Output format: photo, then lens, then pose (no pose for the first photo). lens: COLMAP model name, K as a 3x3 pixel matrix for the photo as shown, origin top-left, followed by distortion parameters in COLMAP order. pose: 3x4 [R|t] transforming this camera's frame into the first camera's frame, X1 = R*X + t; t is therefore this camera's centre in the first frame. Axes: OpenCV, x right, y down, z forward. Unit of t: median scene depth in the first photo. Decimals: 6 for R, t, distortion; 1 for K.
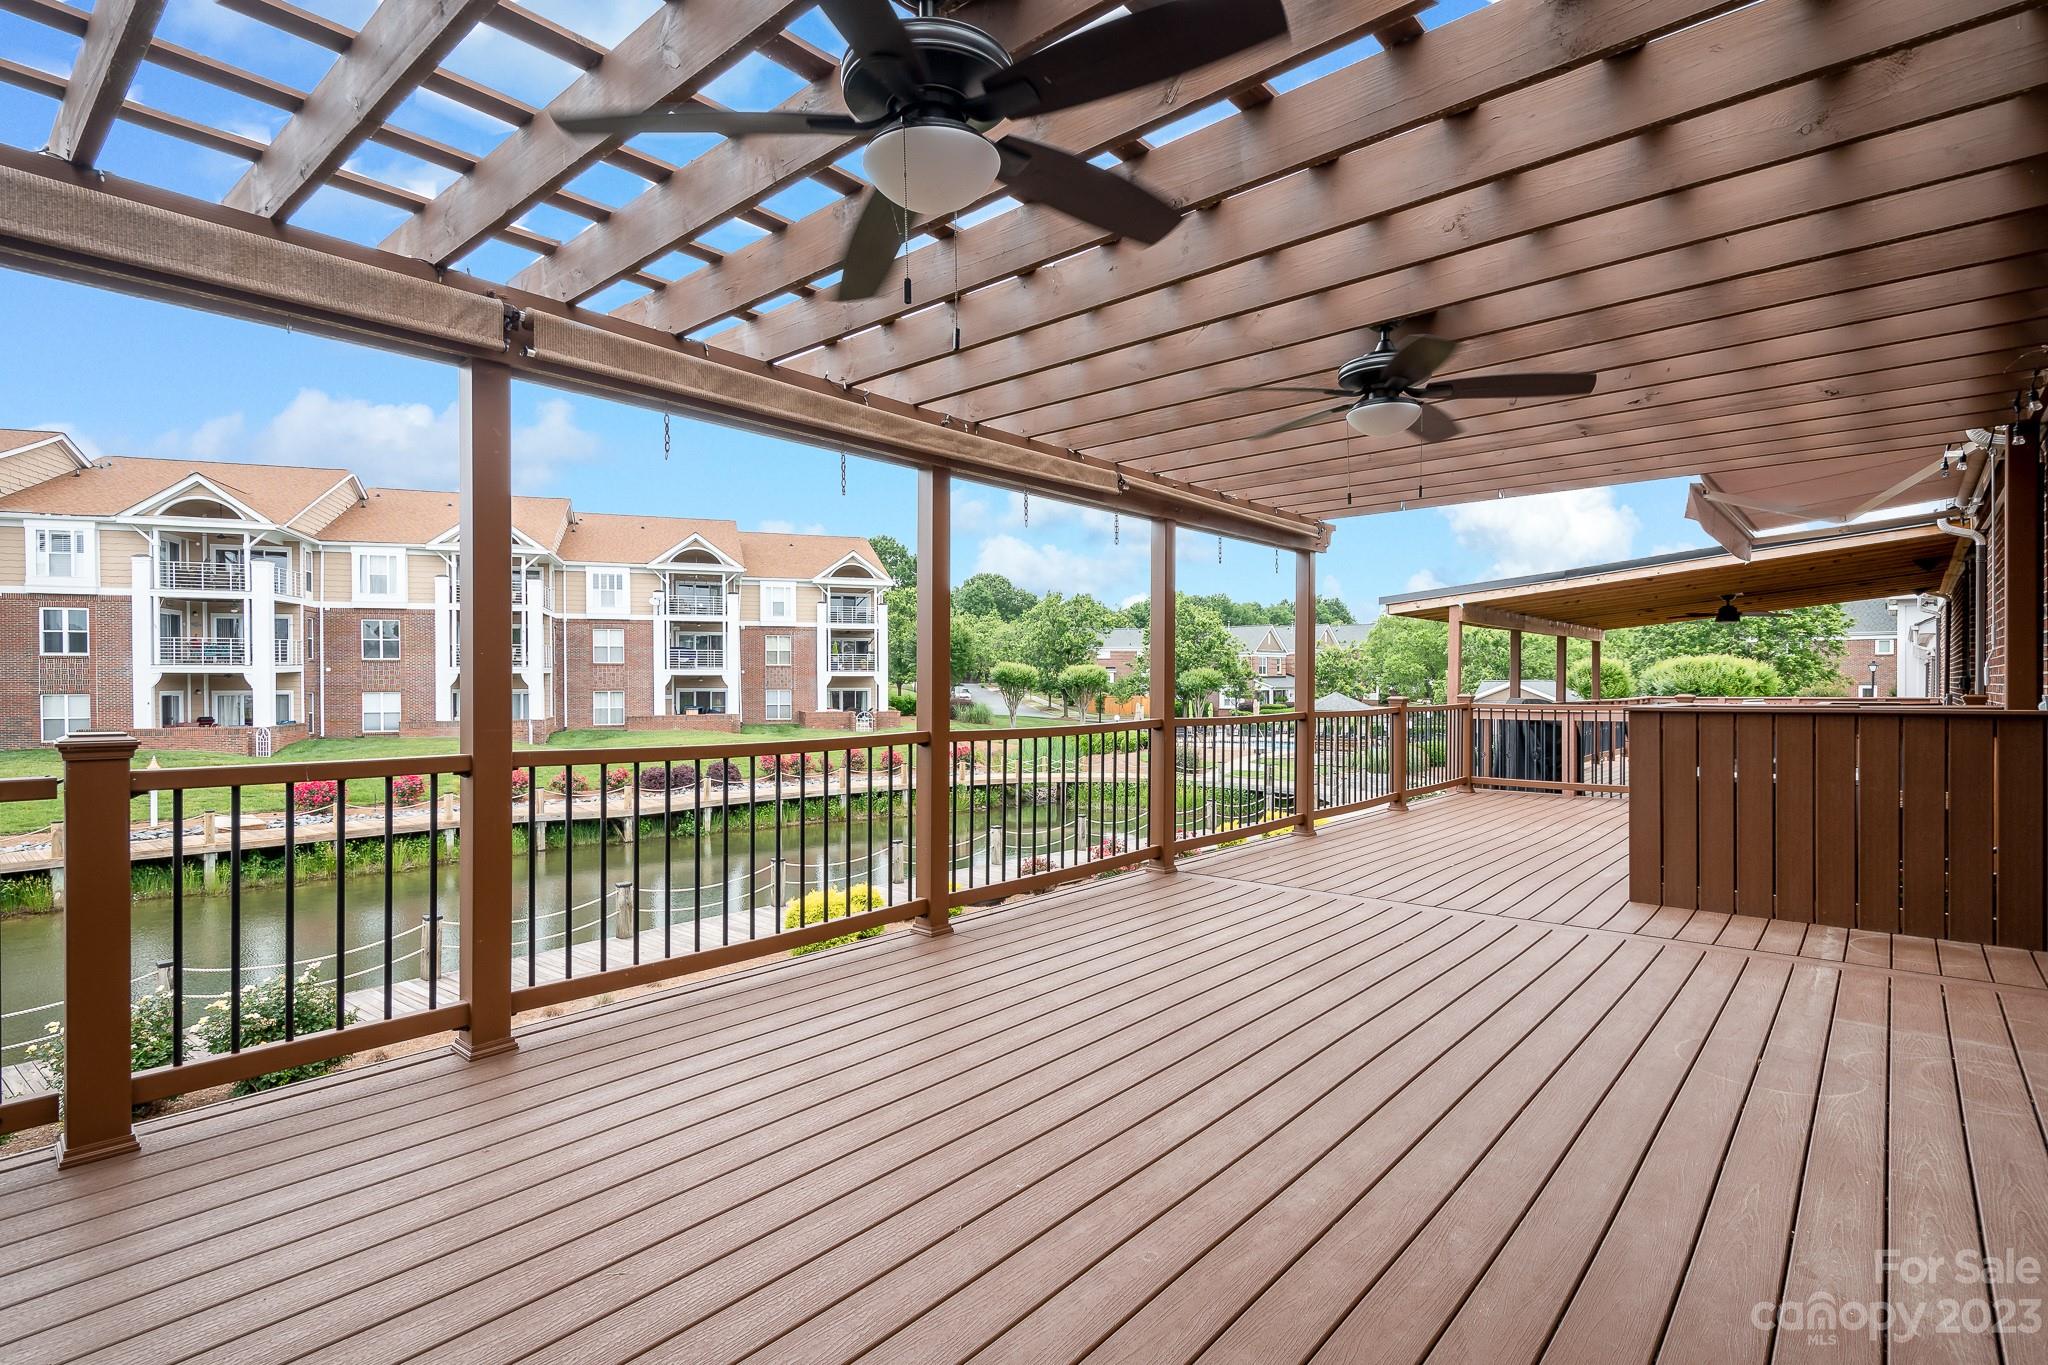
lens RADIAL K [[956.0, 0, 1027.4], [0, 956.0, 690.6], [0, 0, 1]] dist [0.007047, -0.001115]
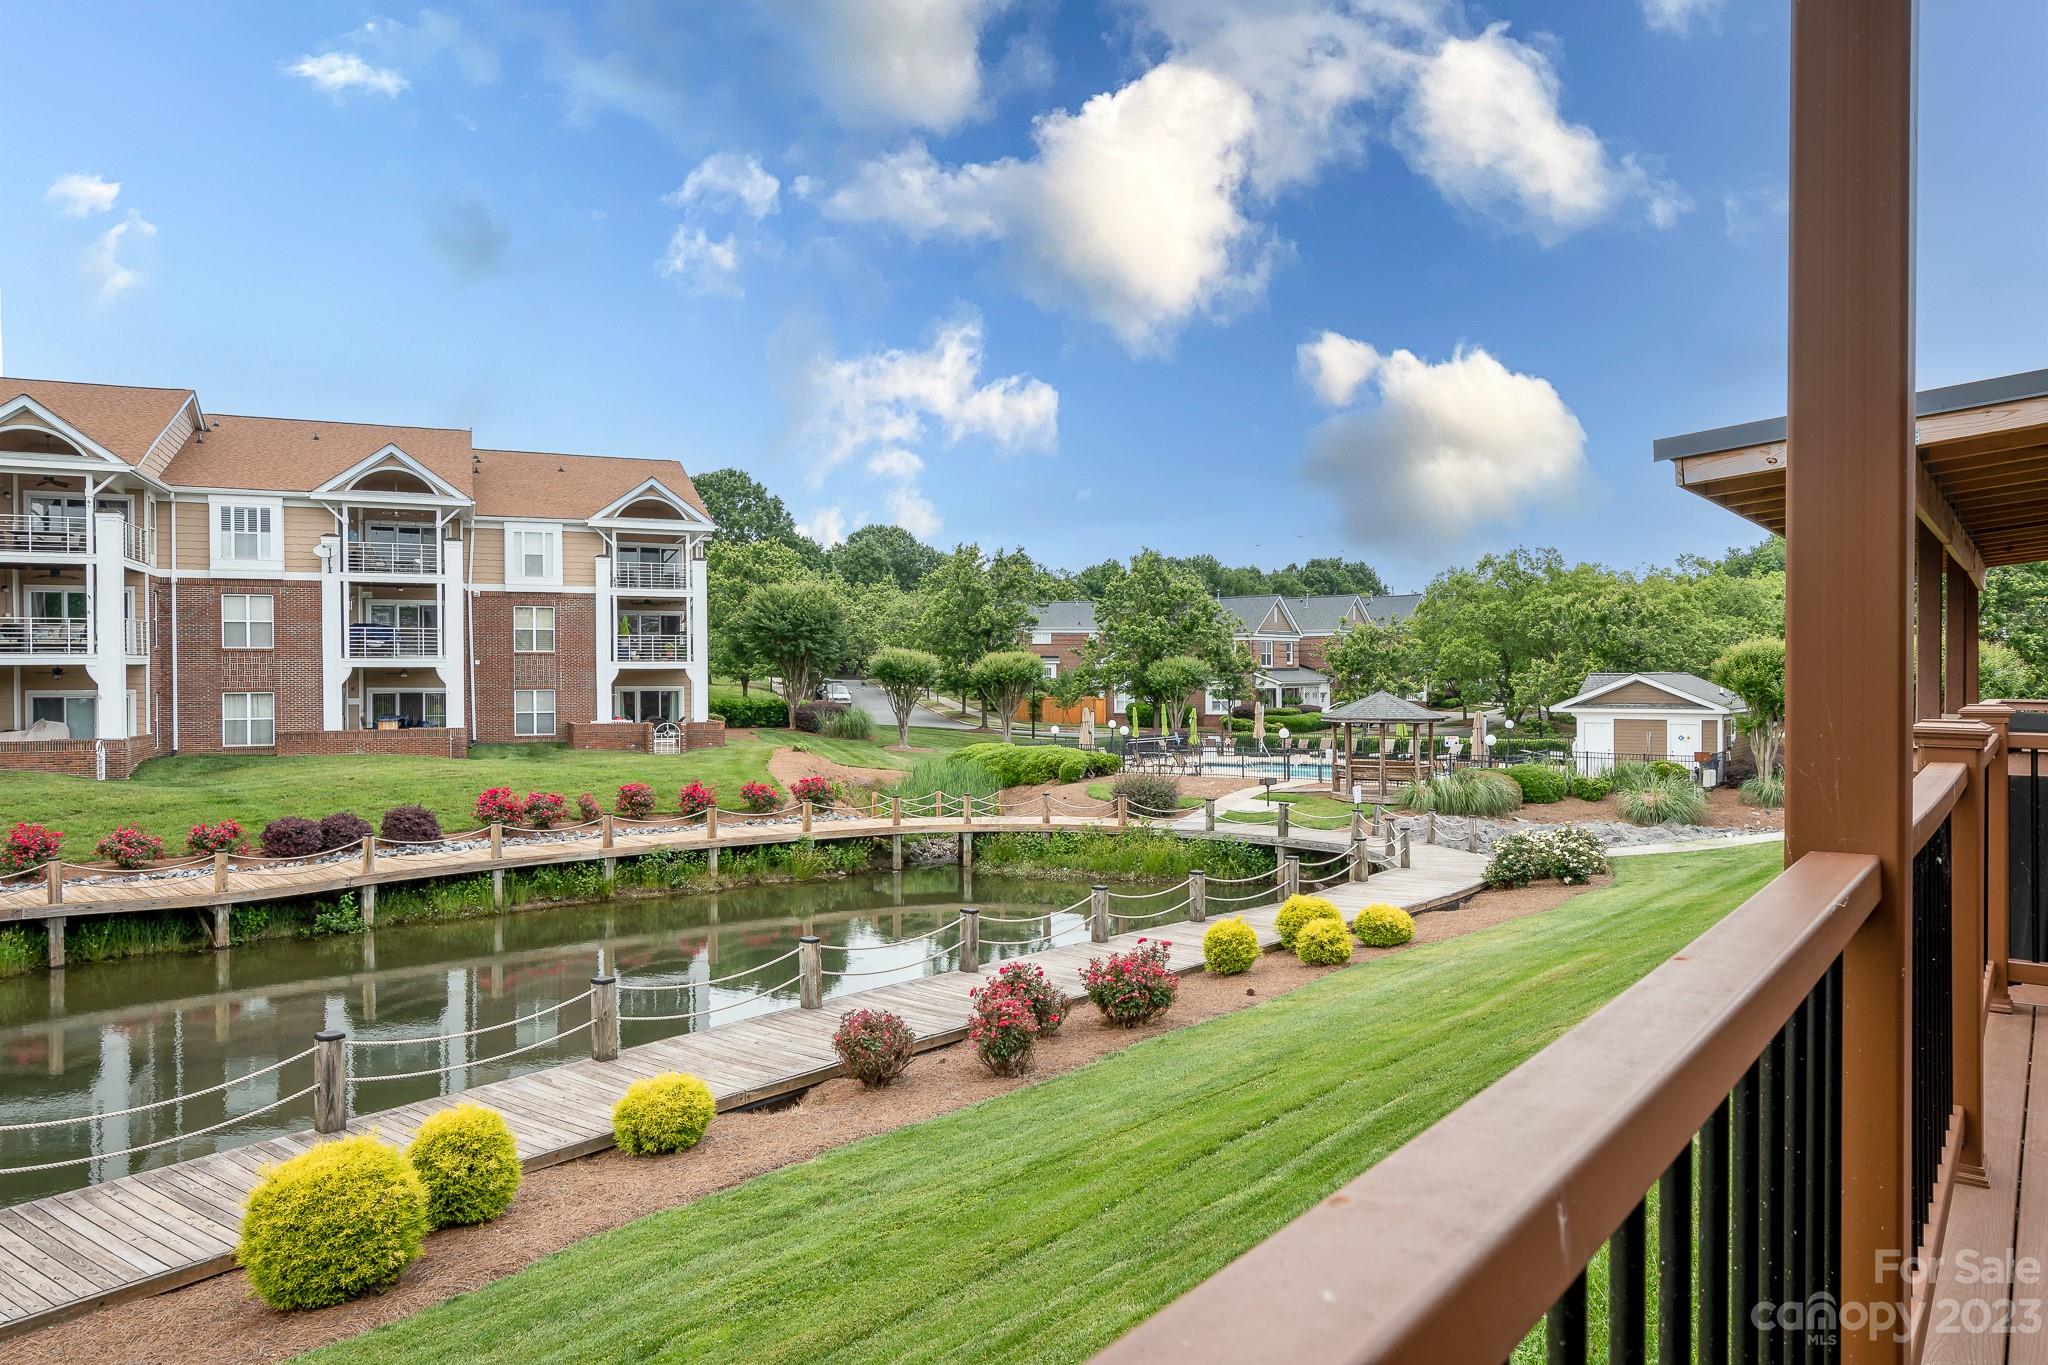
lens RADIAL K [[1268.1, 0, 1016.5], [0, 1268.1, 683.6], [0, 0, 1]] dist [-0.008604, -0.000560]
pose [[0.998657, -0.002572, 0.051745, 0.021783], [0.002788, 0.999988, -0.004106, -0.000688], [-0.051734, 0.004245, 0.998652, 0.117189]]
